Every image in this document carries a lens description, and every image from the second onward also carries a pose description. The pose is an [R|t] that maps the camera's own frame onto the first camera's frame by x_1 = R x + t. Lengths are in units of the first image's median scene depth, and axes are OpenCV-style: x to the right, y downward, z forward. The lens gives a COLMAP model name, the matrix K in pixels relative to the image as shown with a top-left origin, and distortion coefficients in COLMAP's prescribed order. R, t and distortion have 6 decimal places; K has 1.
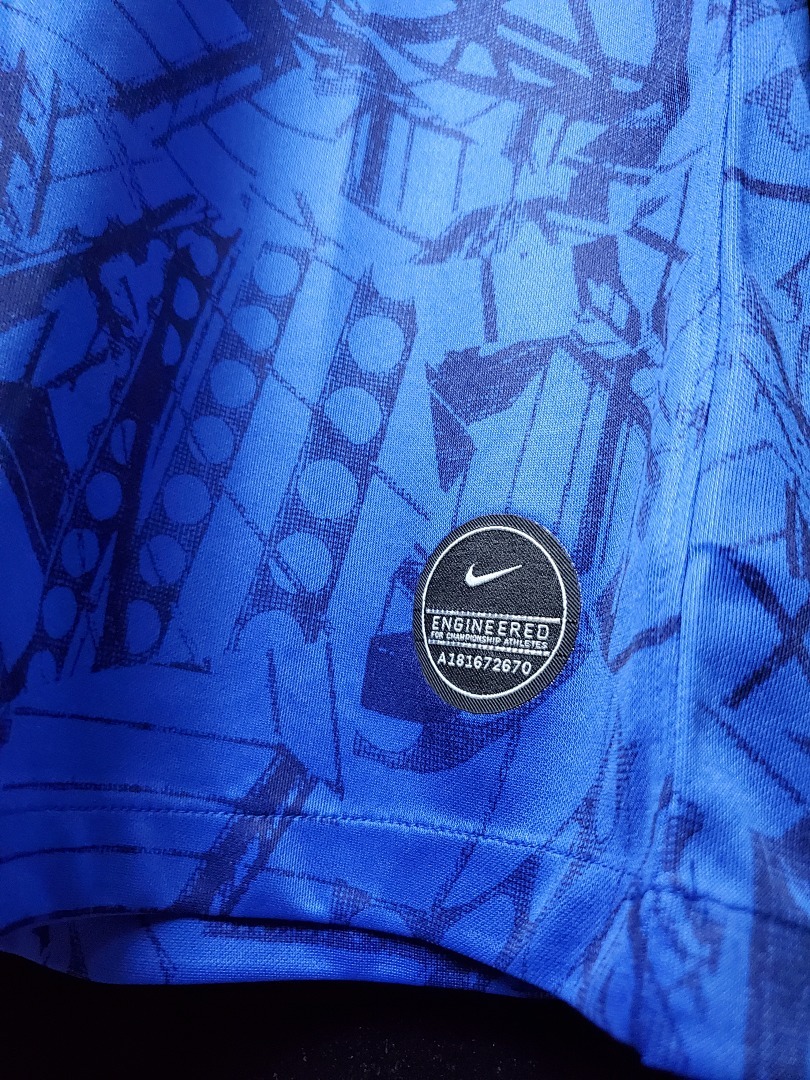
lens RADIAL K [[849.7, 0, 405.0], [0, 849.7, 540.0], [0, 0, 1]] dist [-0.027684, -0.002327]
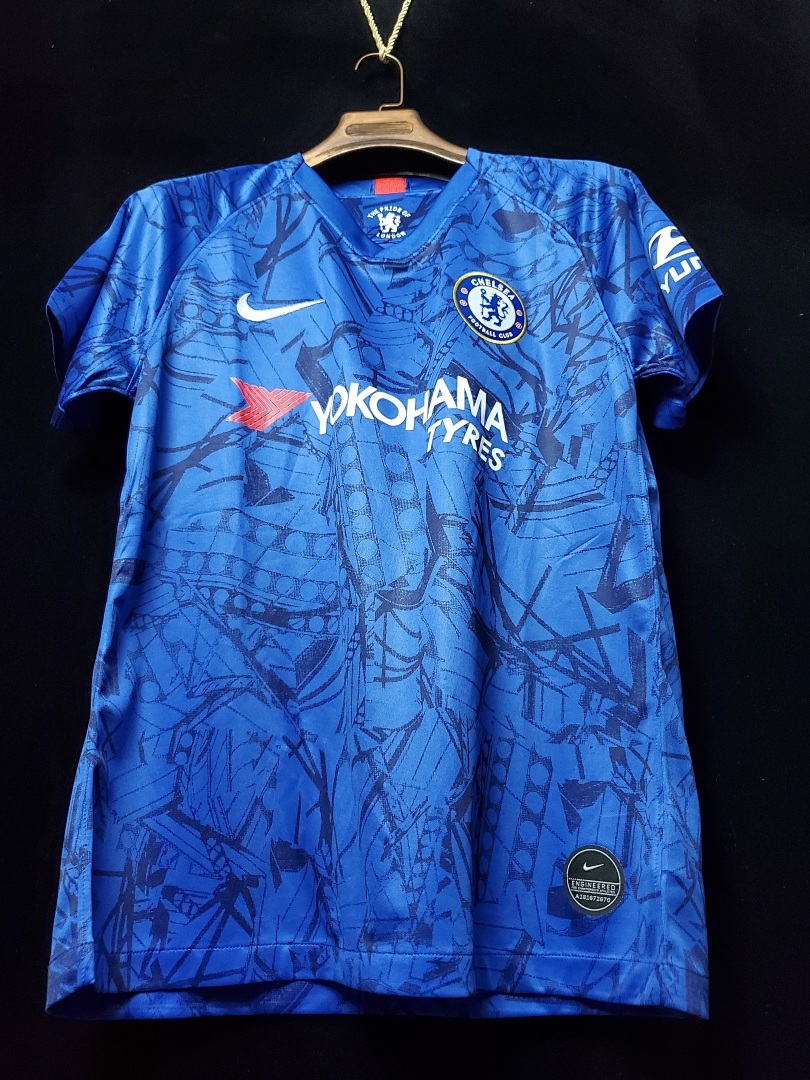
lens RADIAL K [[824.7, 0, 405.0], [0, 824.7, 540.0], [0, 0, 1]] dist [0.000710, 0.004128]
pose [[0.993098, 0.012334, 0.116635, -0.924412], [0.009549, 0.982651, -0.185218, -0.567640], [-0.116896, 0.185053, 0.975751, -2.025967]]
